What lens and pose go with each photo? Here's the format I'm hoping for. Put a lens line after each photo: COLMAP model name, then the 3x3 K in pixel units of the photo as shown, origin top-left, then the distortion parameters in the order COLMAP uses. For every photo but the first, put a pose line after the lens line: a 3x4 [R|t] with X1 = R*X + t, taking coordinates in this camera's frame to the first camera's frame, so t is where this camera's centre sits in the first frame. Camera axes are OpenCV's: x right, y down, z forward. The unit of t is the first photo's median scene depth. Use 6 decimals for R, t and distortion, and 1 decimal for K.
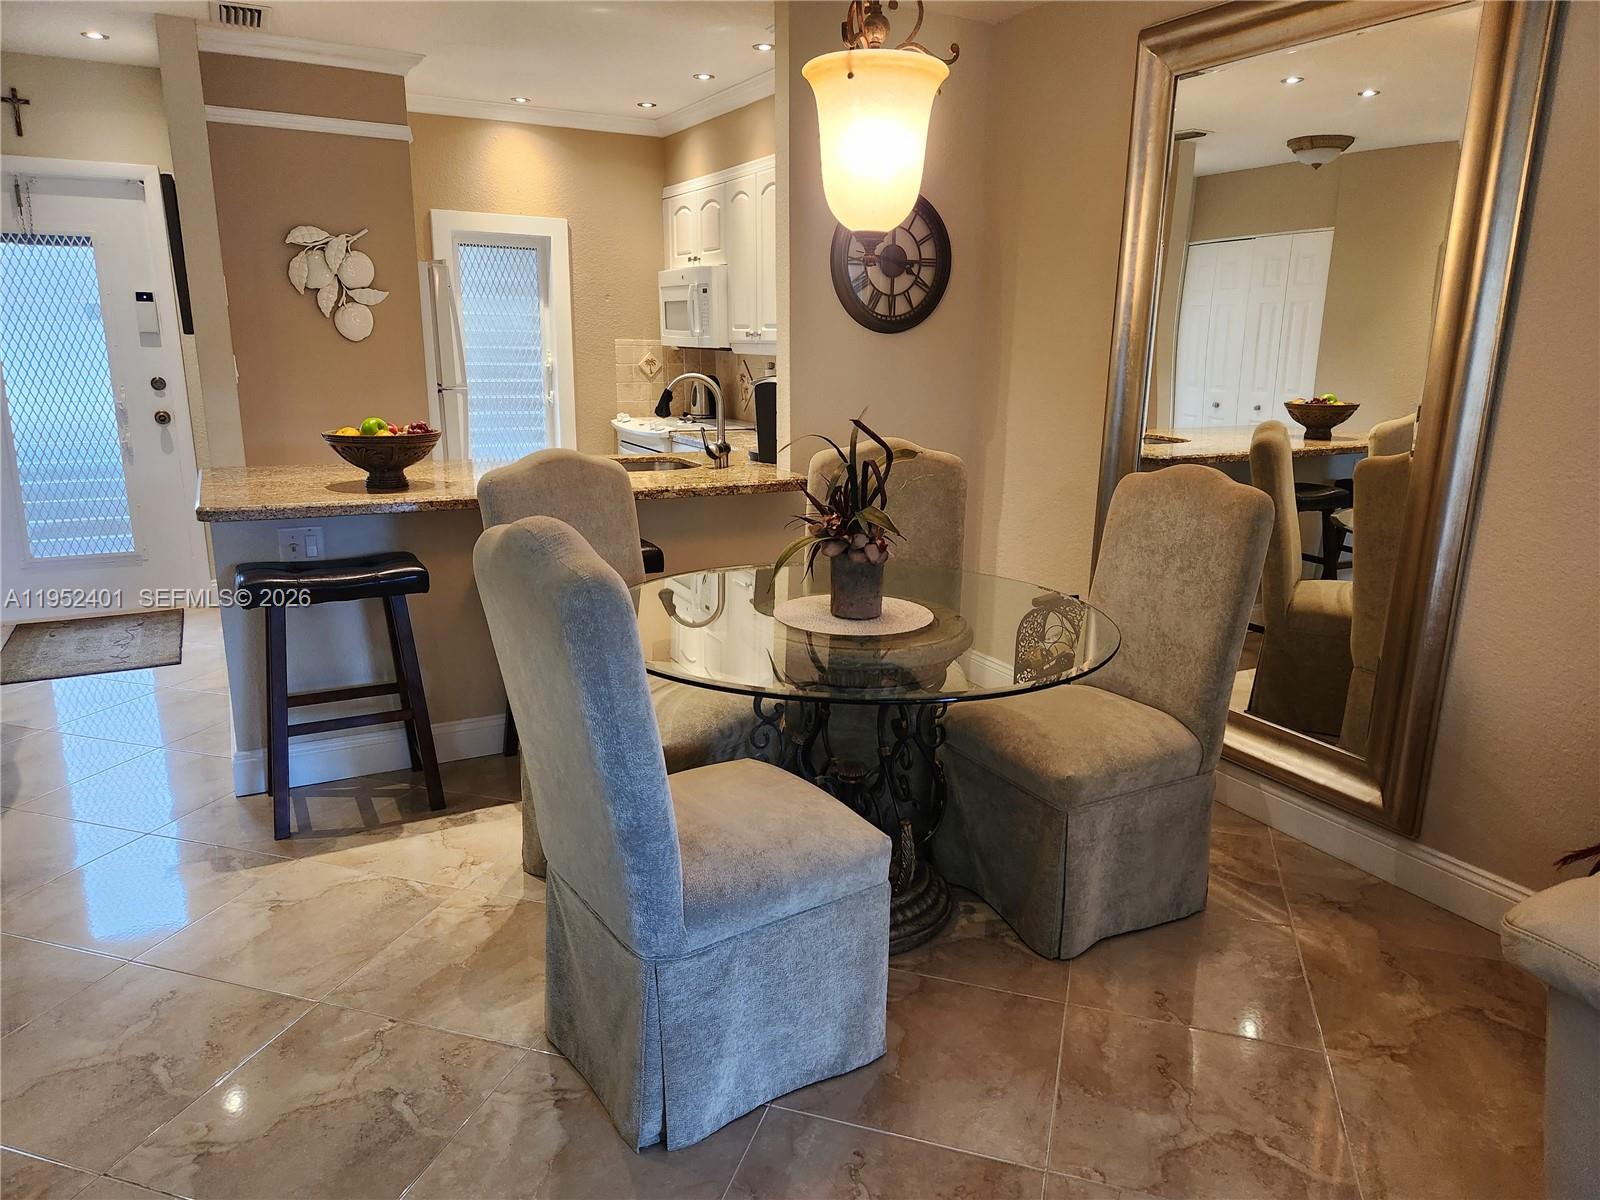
lens RADIAL K [[1061.6, 0, 793.3], [0, 1061.6, 596.4], [0, 0, 1]] dist [0.080801, -0.075319]
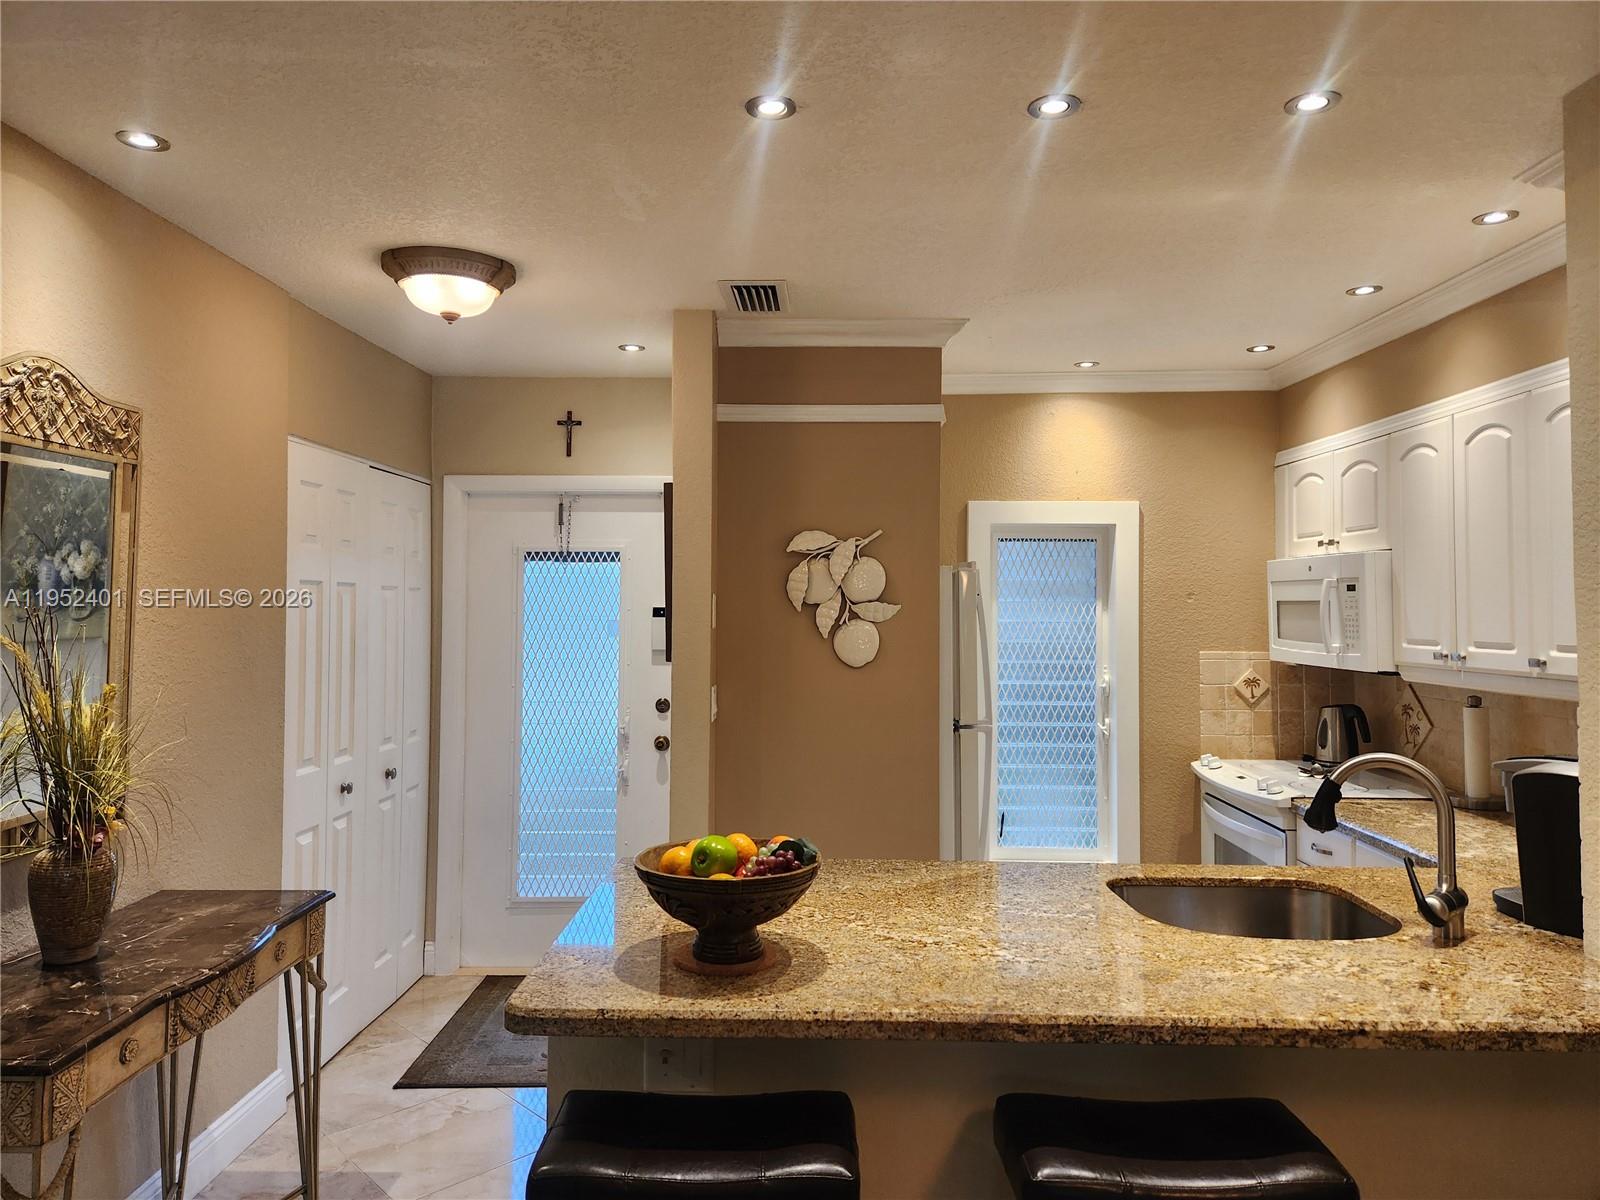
lens RADIAL K [[1061.6, 0, 793.3], [0, 1061.6, 596.4], [0, 0, 1]] dist [0.080801, -0.075319]
pose [[0.877634, -0.015288, -0.479087, -0.070616], [-0.105757, 0.968684, -0.224646, -0.099732], [0.467519, 0.247824, 0.848534, 0.287564]]
